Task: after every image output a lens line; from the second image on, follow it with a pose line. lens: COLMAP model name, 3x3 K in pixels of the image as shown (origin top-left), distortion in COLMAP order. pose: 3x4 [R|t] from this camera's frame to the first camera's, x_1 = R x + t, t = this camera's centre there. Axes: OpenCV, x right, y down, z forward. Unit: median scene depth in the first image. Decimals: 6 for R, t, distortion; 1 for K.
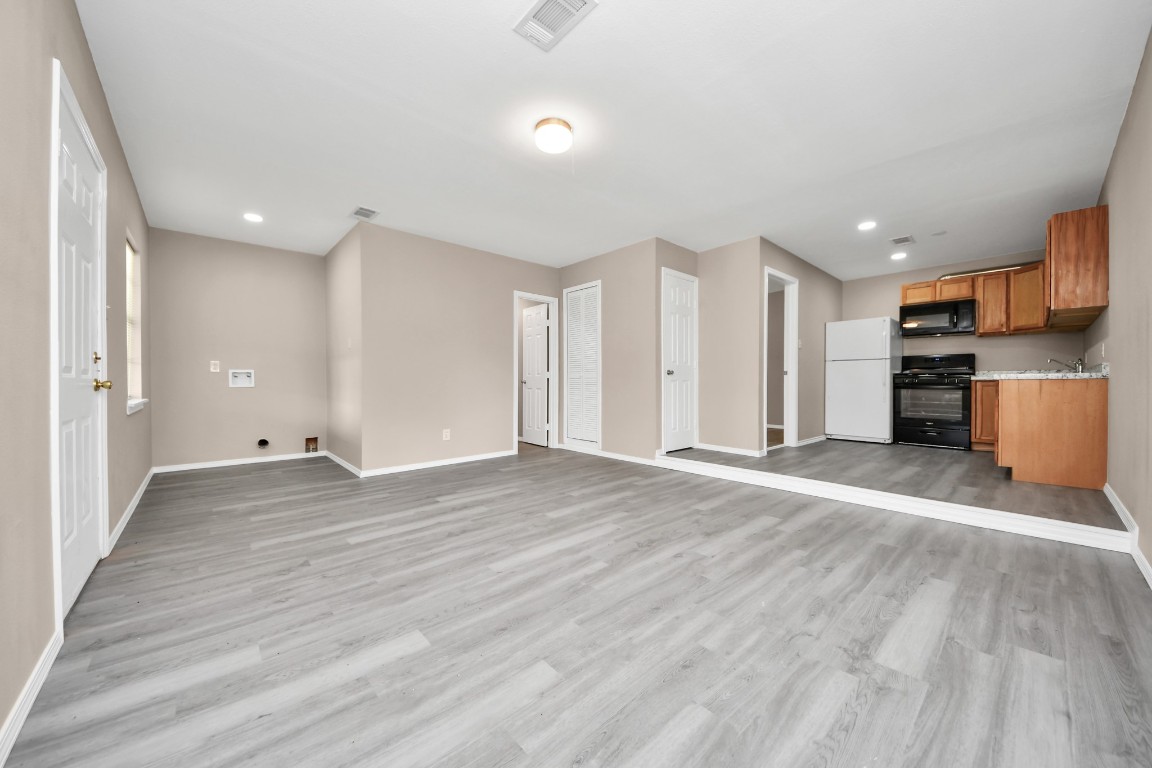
lens RADIAL K [[408.3, 0, 573.4], [0, 408.3, 387.8], [0, 0, 1]] dist [0.033717, -0.016574]
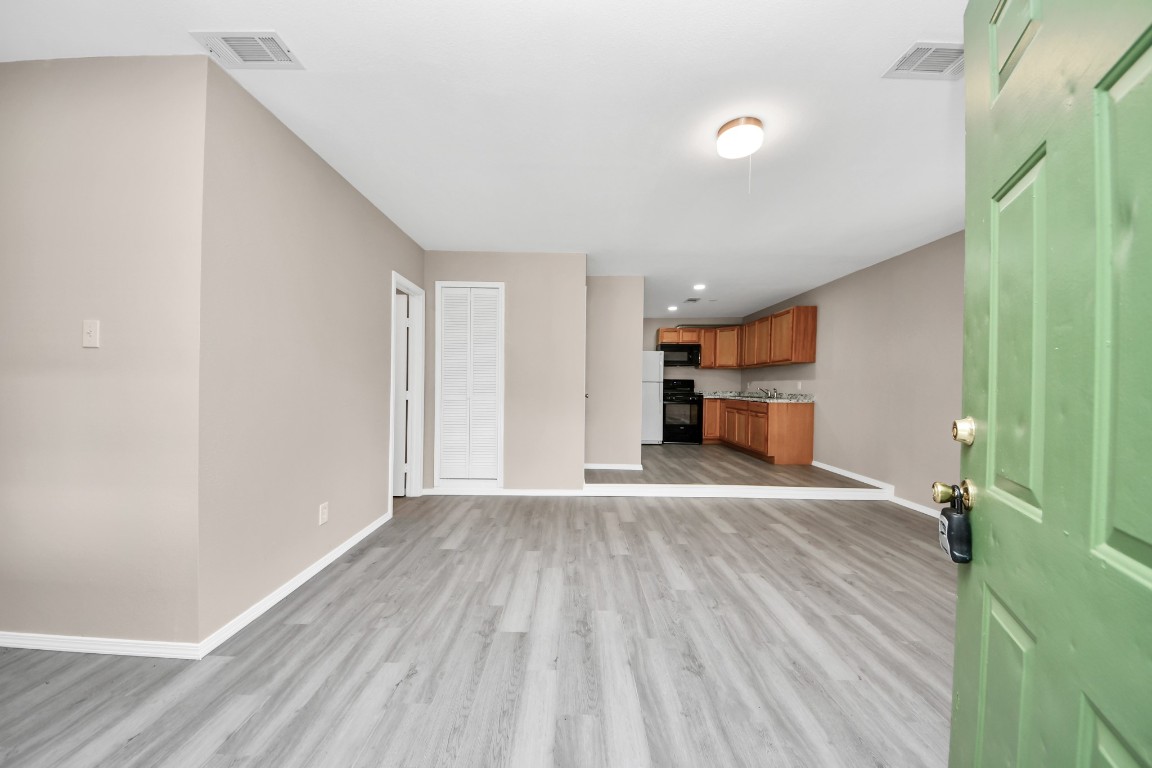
lens RADIAL K [[408.3, 0, 573.4], [0, 408.3, 387.8], [0, 0, 1]] dist [0.033717, -0.016574]
pose [[0.659979, 0.002709, 0.751279, -0.896693], [-0.003805, 0.999993, -0.000263, -0.098627], [-0.751274, -0.002685, 0.659985, 0.671287]]
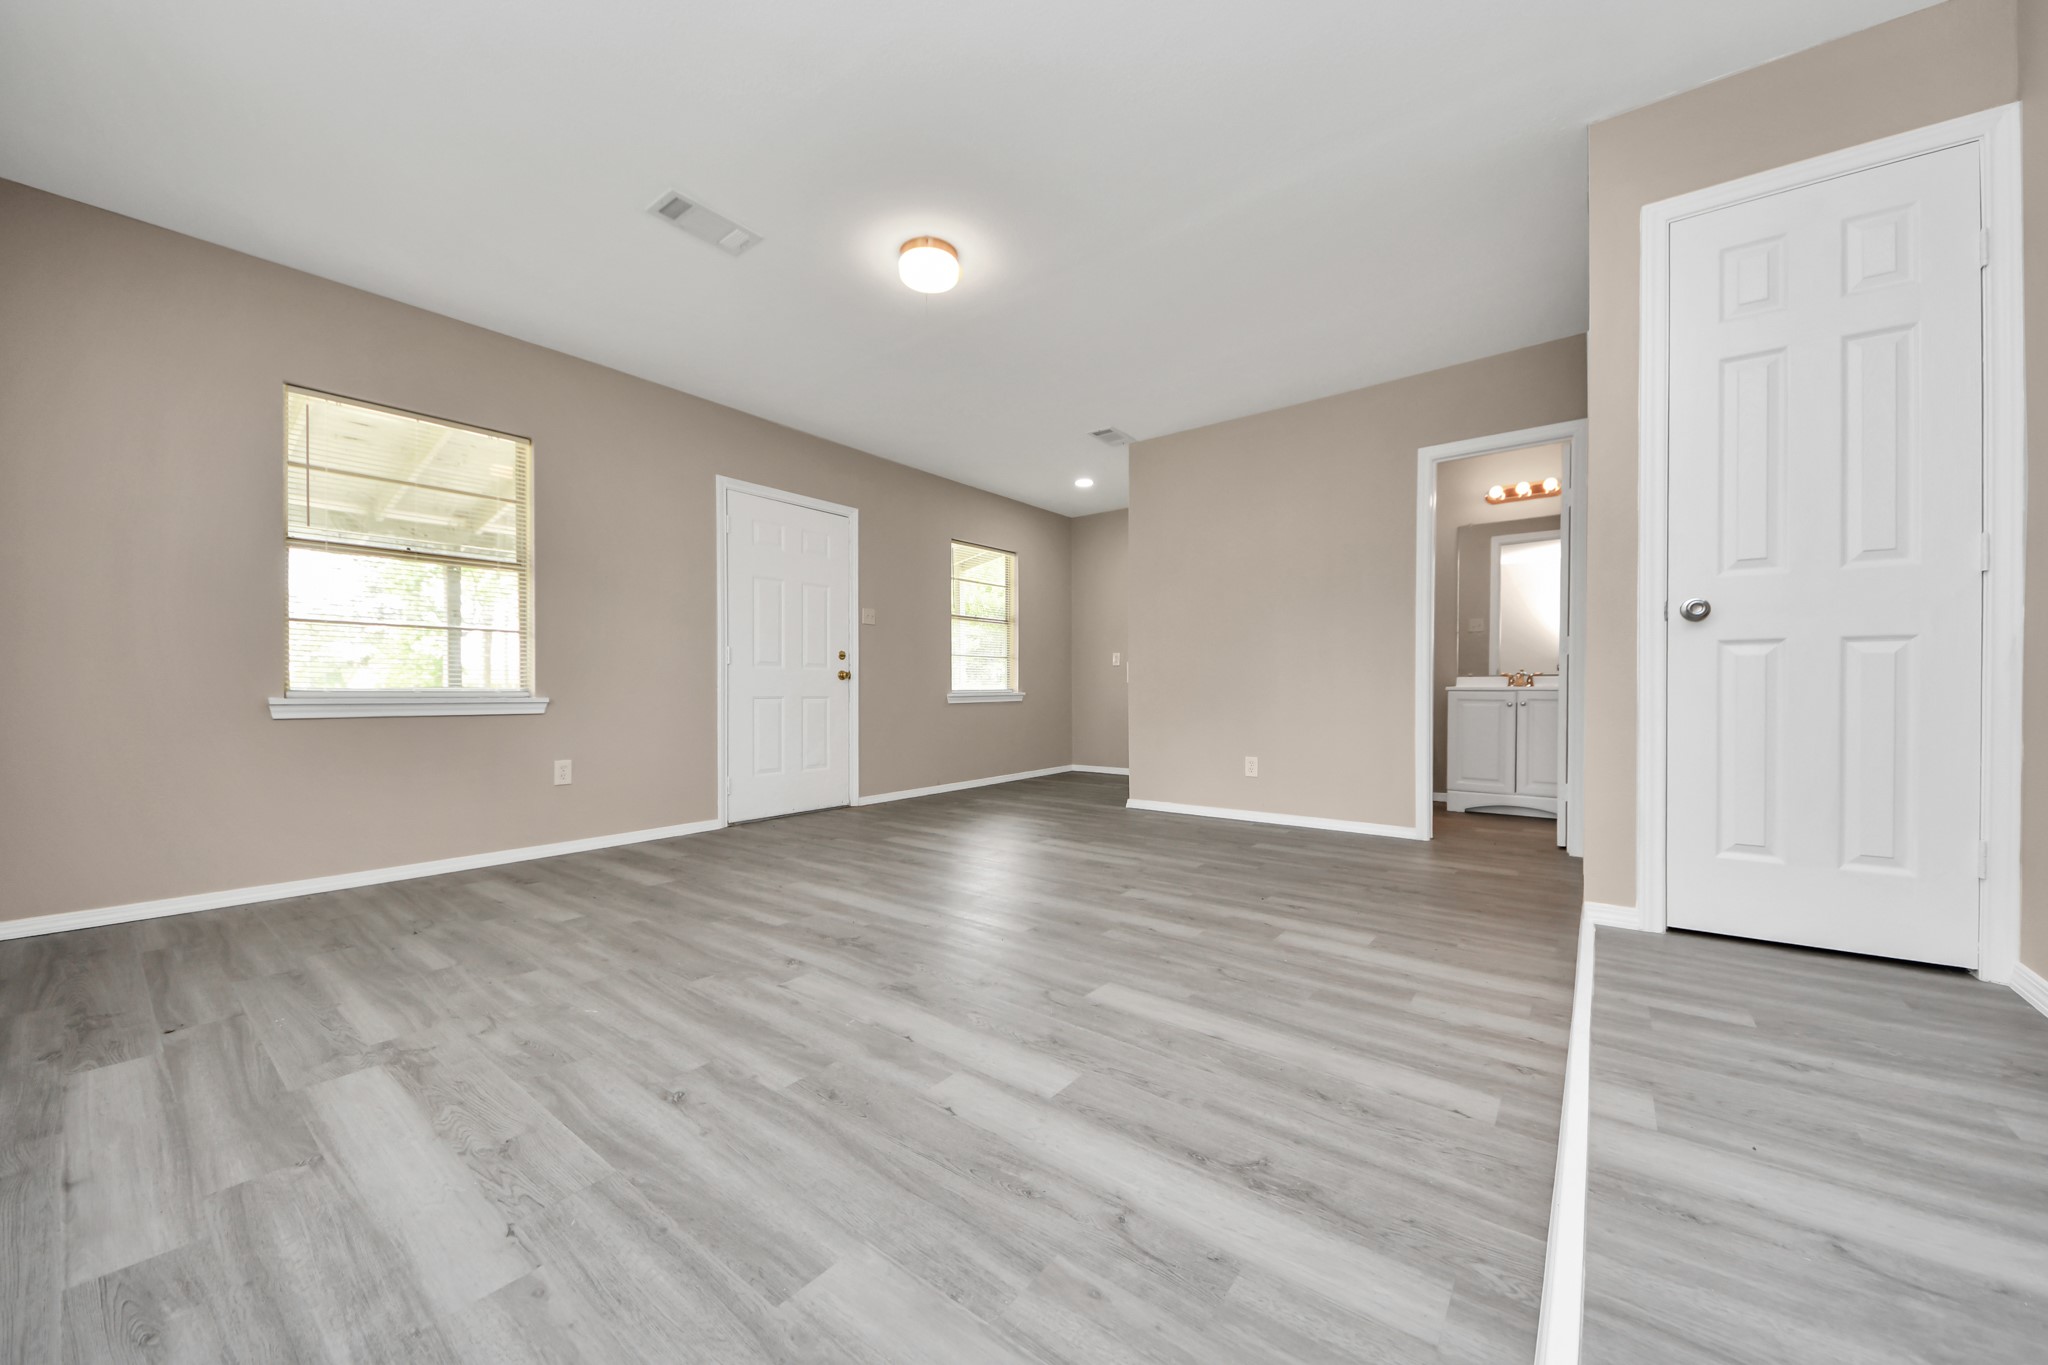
lens RADIAL K [[727.9, 0, 1016.9], [0, 727.9, 756.2], [0, 0, 1]] dist [0.046211, -0.021787]
pose [[0.174223, 0.090760, -0.980515, 1.034923], [-0.010001, 0.995855, 0.090403, 0.028472], [0.984655, -0.005945, 0.174409, 0.922222]]
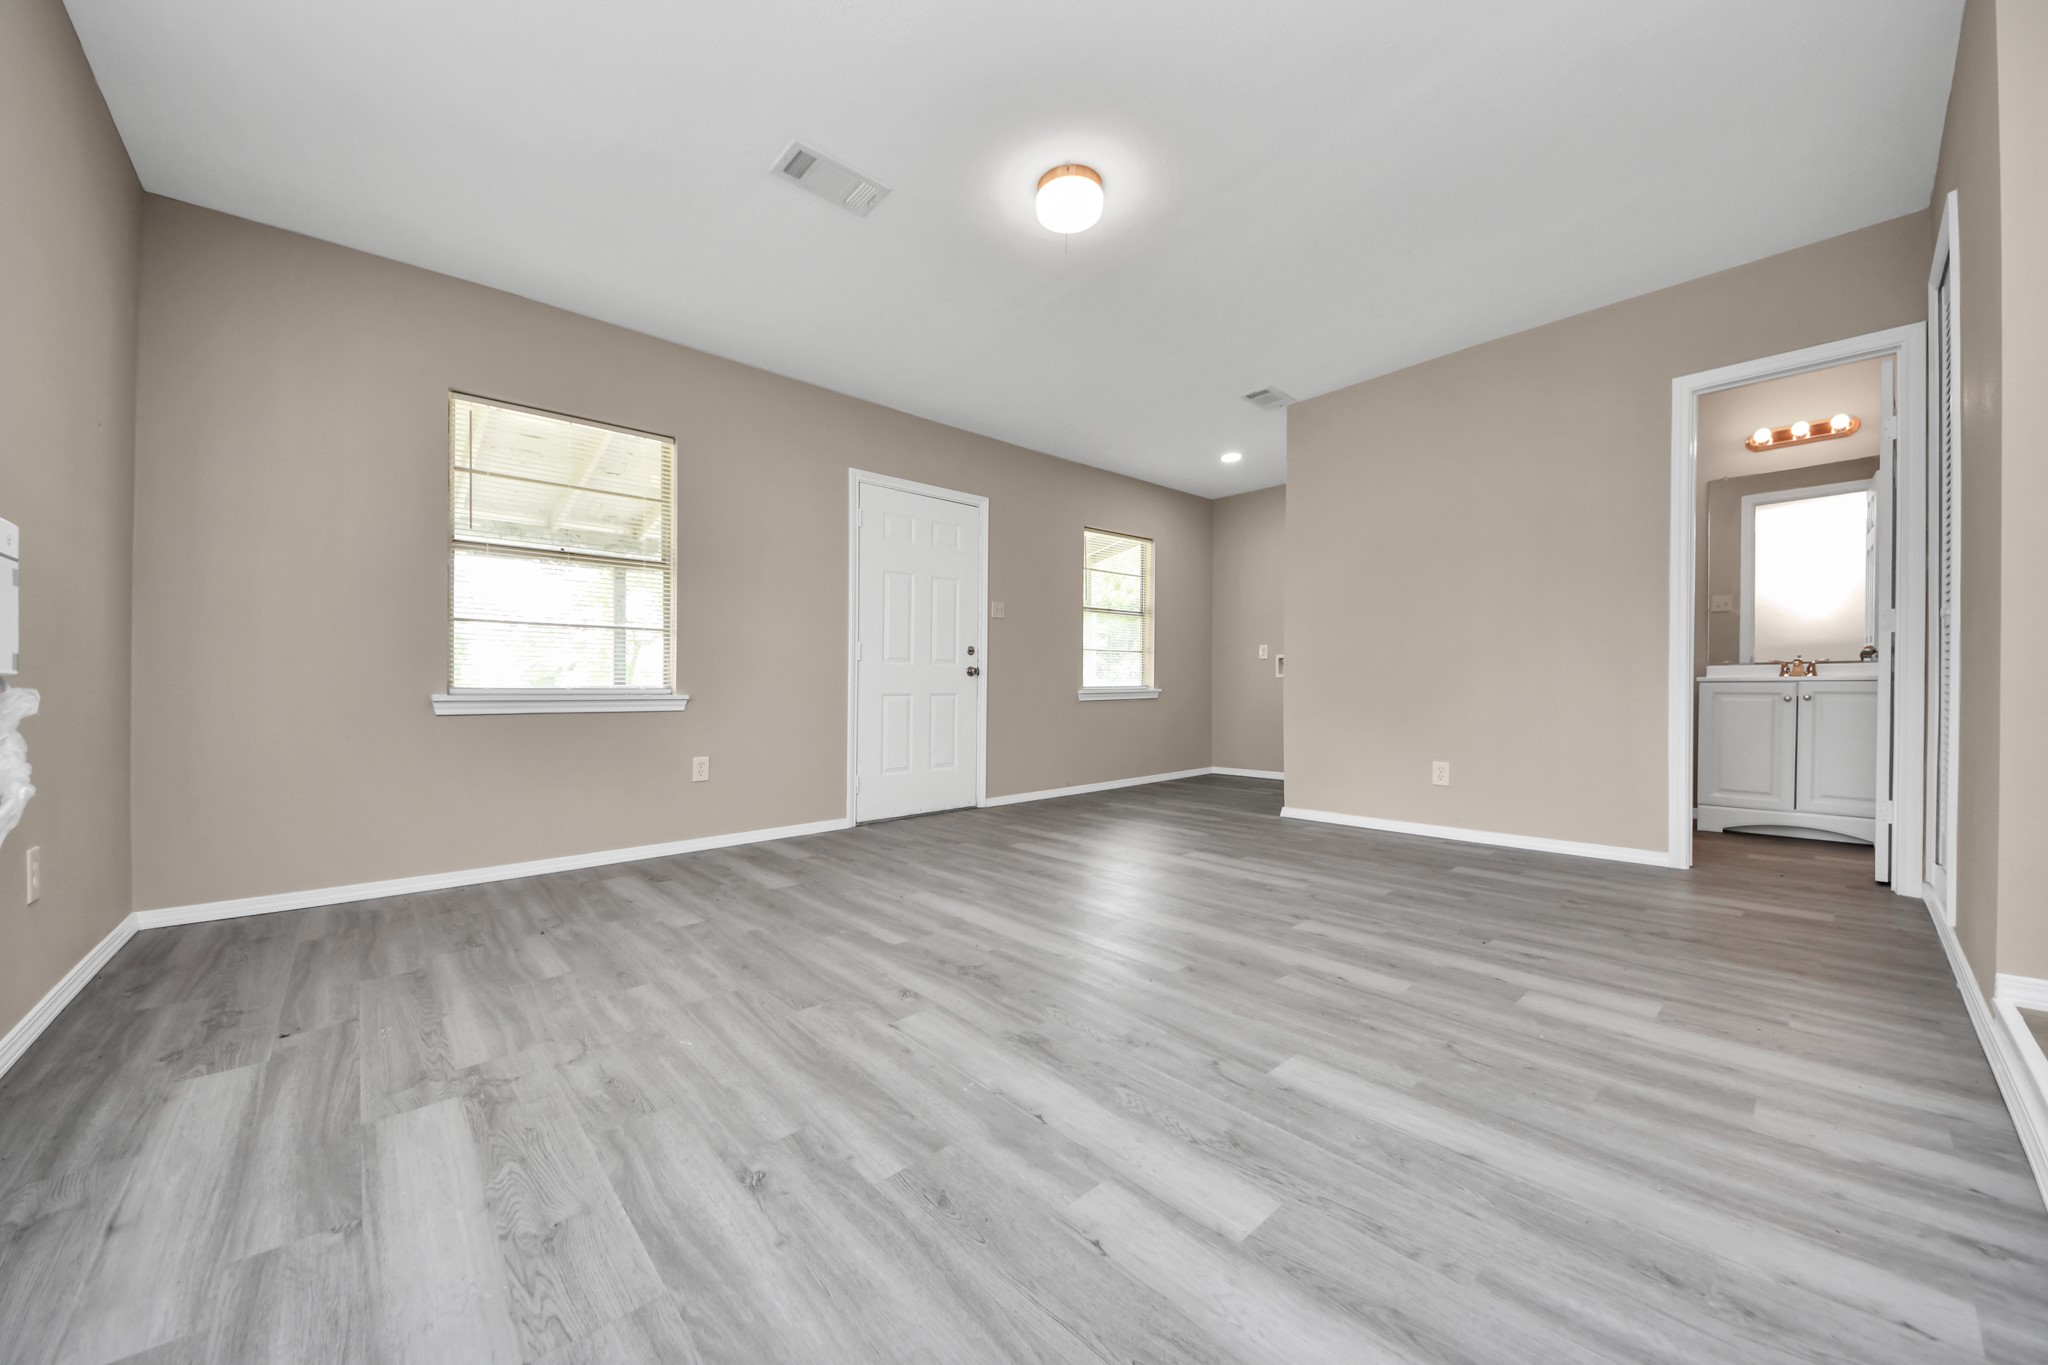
lens RADIAL K [[725.9, 0, 1019.4], [0, 725.9, 689.3], [0, 0, 1]] dist [0.033717, -0.016574]
pose [[0.004766, -0.001454, -0.999988, 0.913797], [-0.003350, 0.999993, -0.001470, 0.041030], [0.999983, 0.003357, 0.004761, 0.921494]]
